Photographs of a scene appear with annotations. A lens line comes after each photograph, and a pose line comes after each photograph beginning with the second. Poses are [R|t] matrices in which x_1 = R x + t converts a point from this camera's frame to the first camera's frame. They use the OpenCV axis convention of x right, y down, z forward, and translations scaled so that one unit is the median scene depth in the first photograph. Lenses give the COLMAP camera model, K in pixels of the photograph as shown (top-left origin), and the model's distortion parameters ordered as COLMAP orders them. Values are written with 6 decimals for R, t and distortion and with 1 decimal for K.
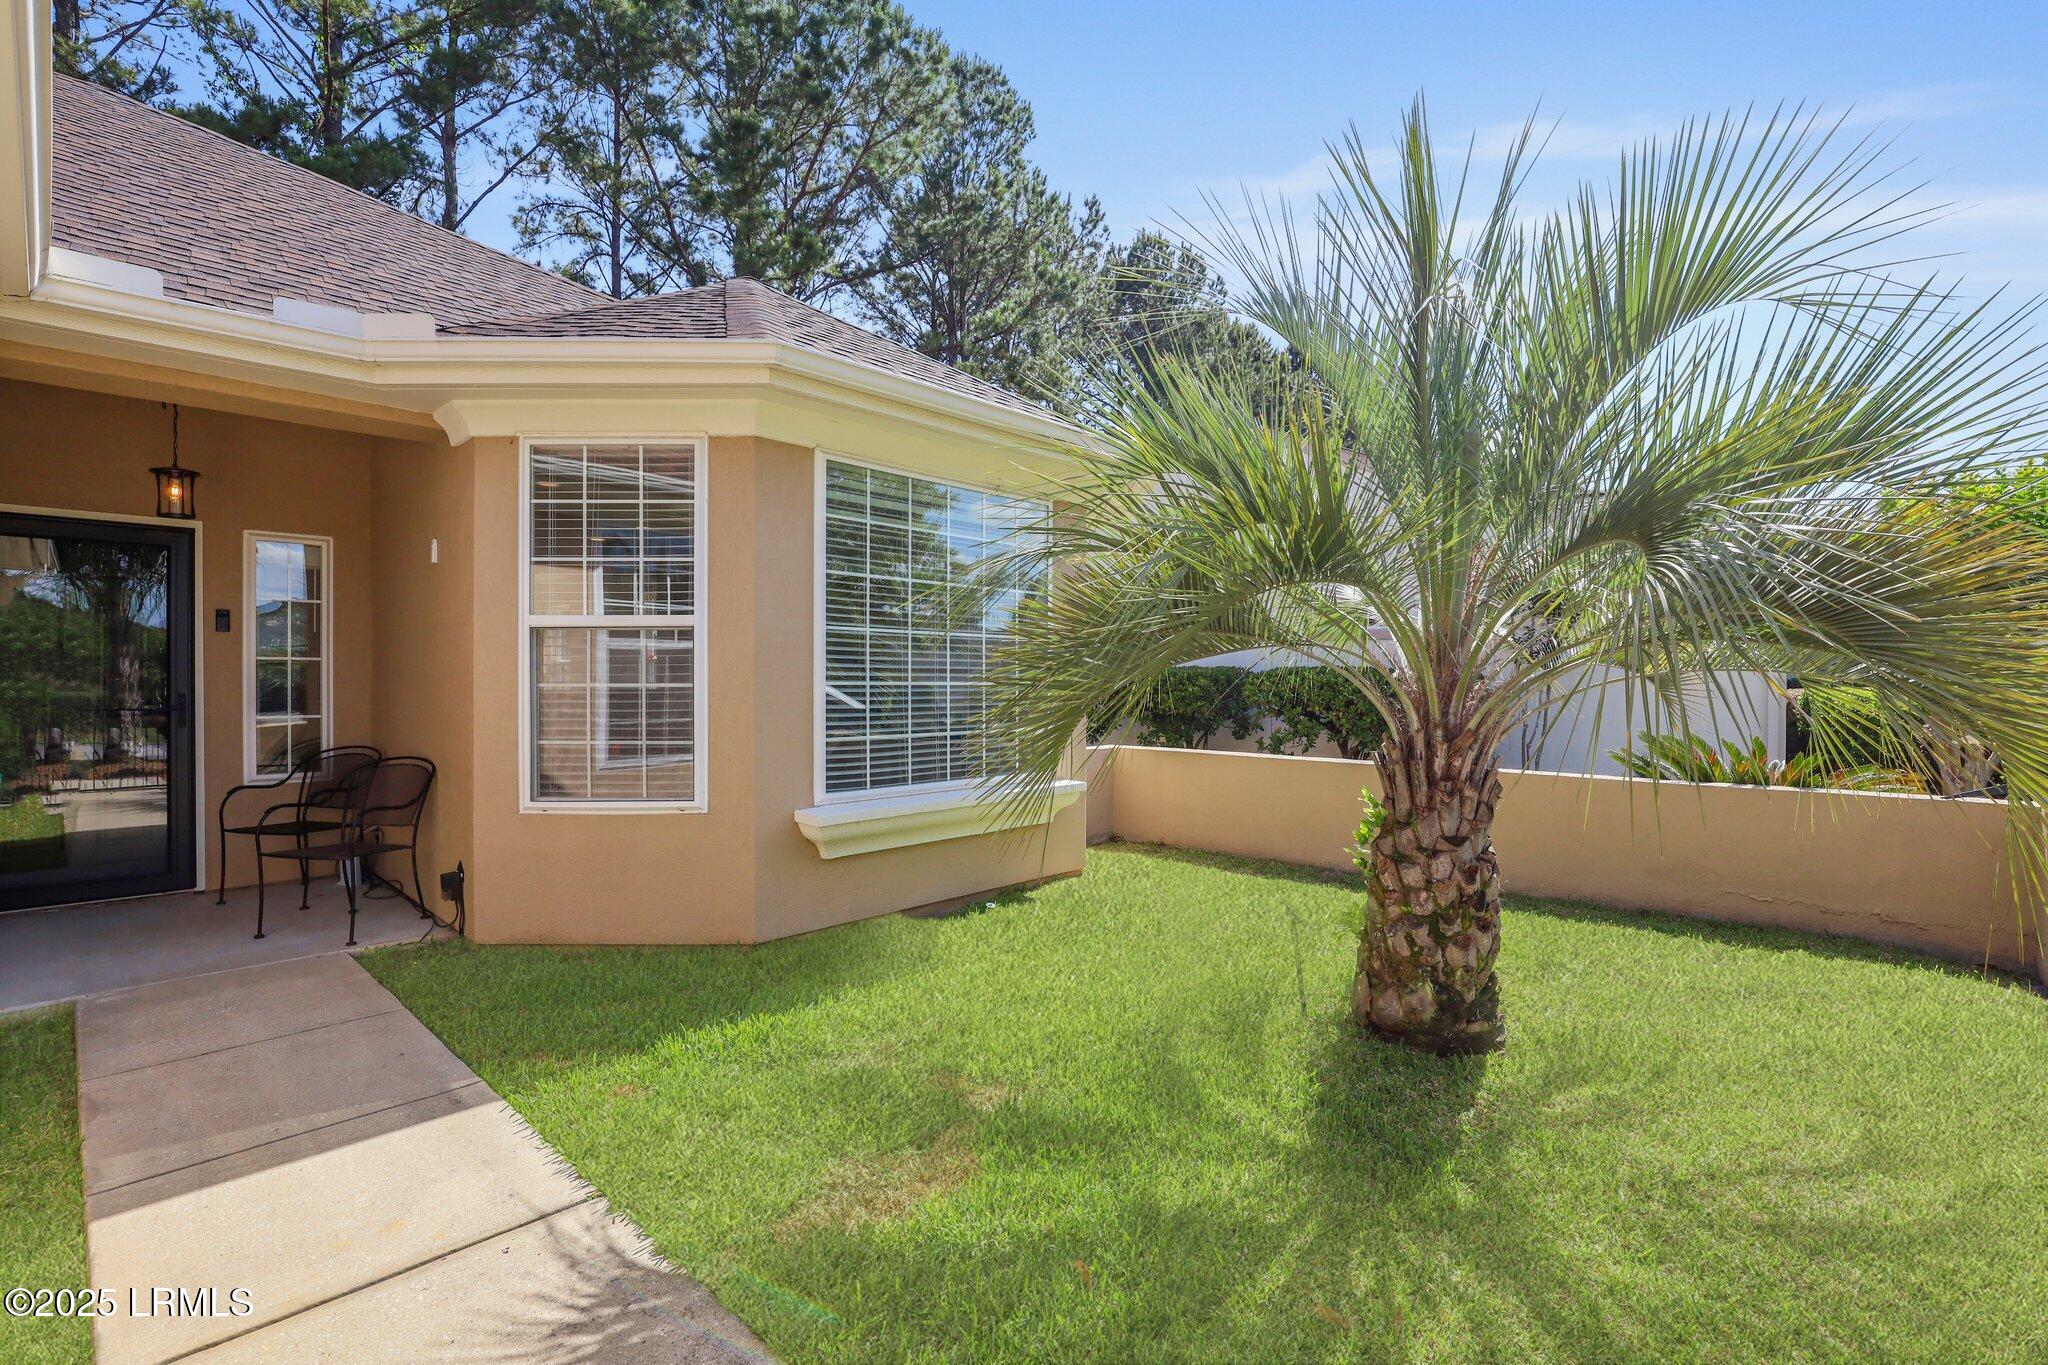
lens RADIAL K [[955.0, 0, 1022.5], [0, 955.0, 689.8], [0, 0, 1]] dist [-0.043707, 0.012870]
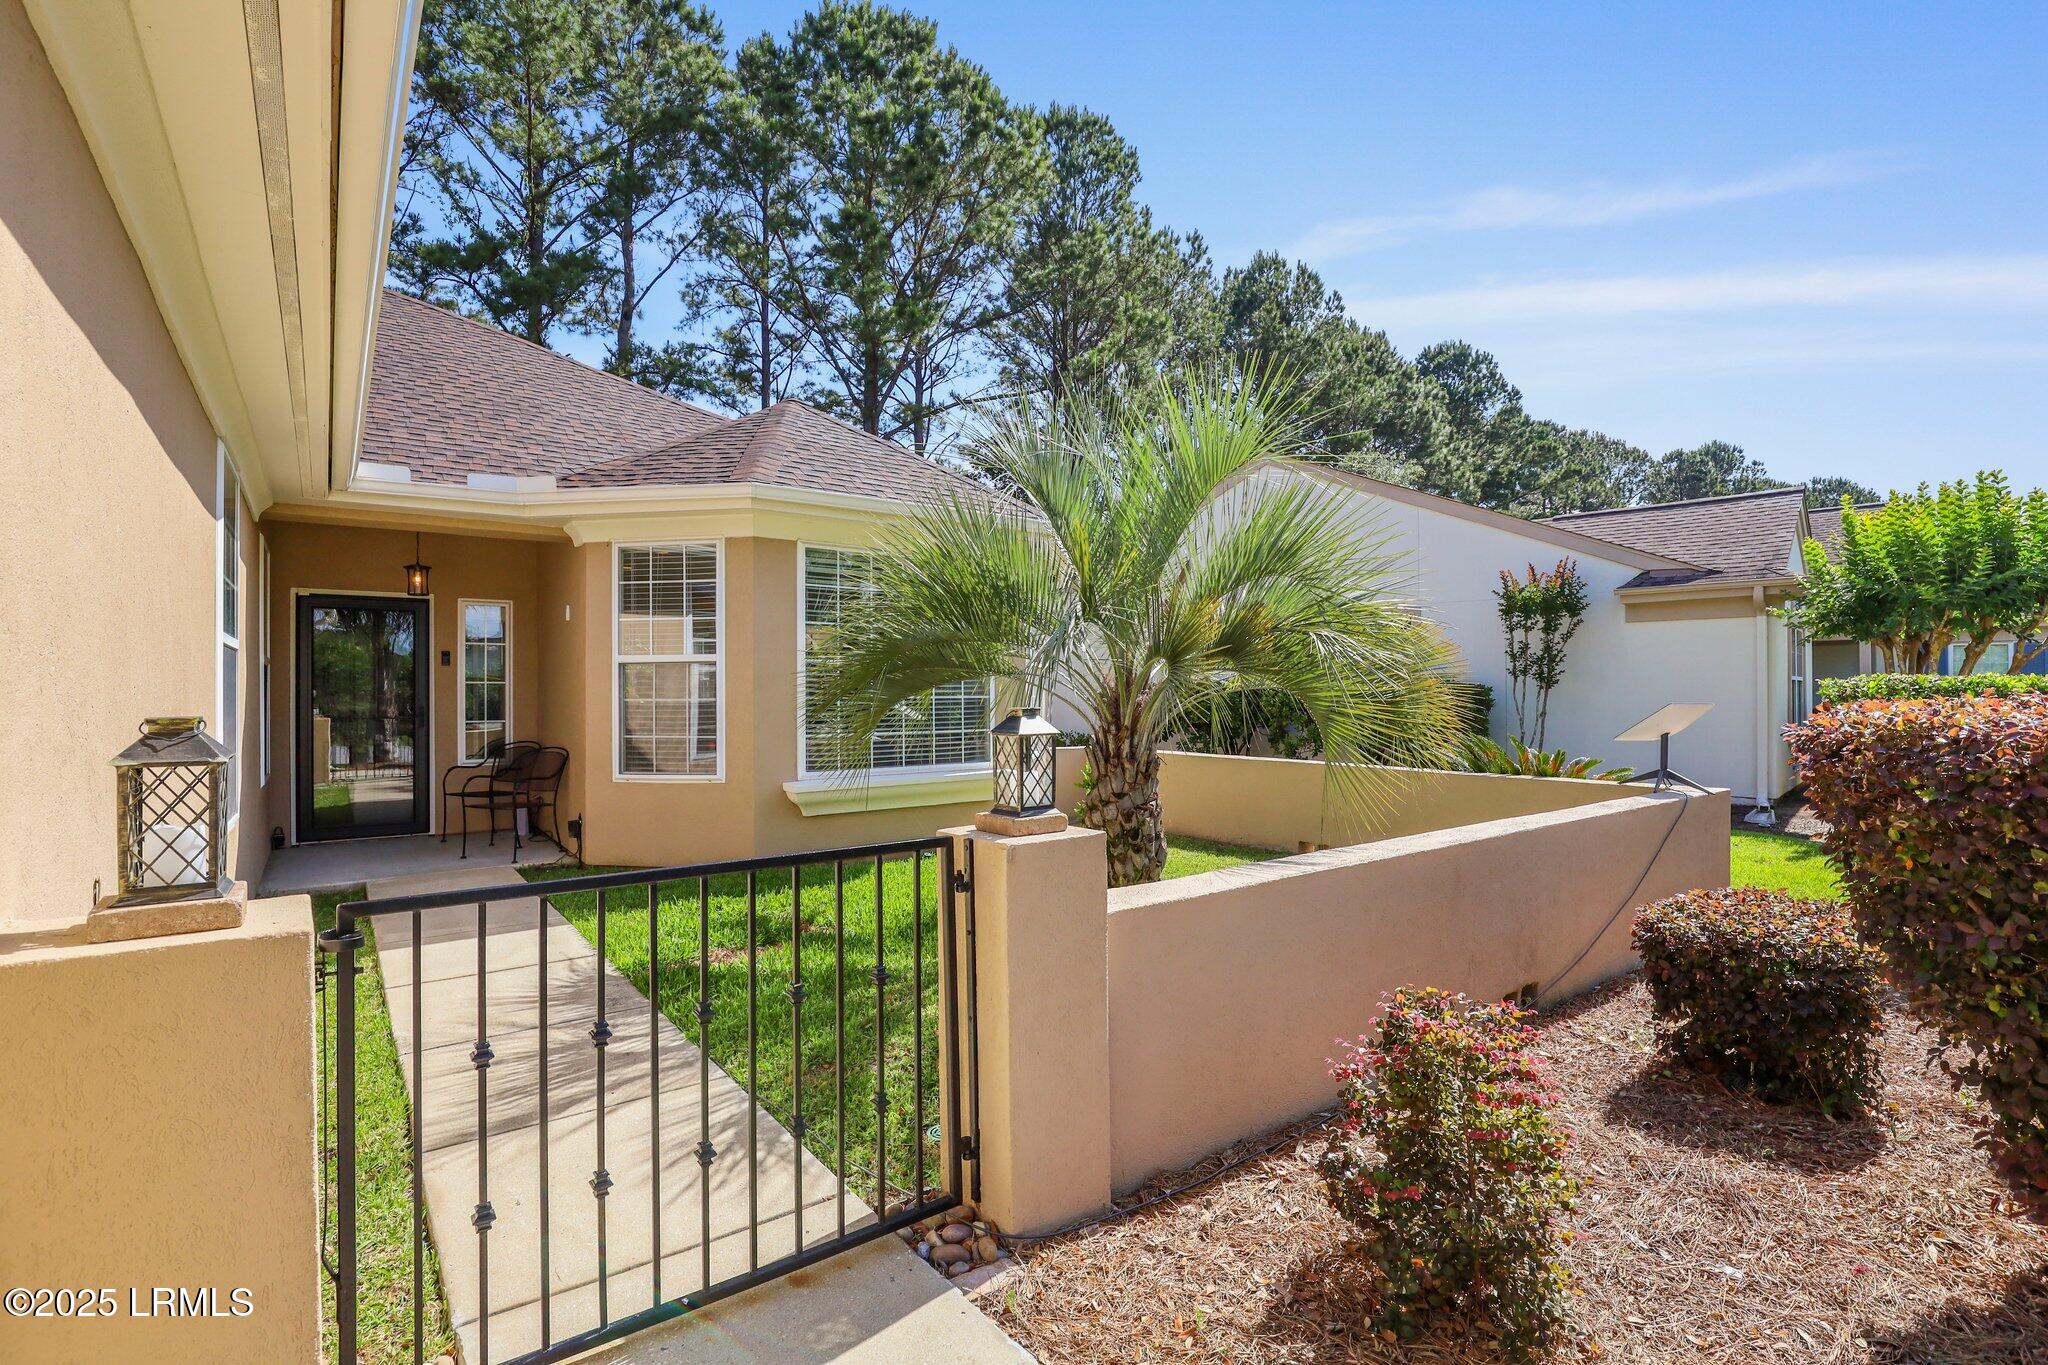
lens RADIAL K [[955.0, 0, 1022.5], [0, 955.0, 689.8], [0, 0, 1]] dist [-0.043707, 0.012870]
pose [[0.985450, -0.006331, -0.169849, 0.089578], [0.004305, 0.999915, -0.012293, 0.000072], [0.169912, 0.011382, 0.985393, -0.096200]]
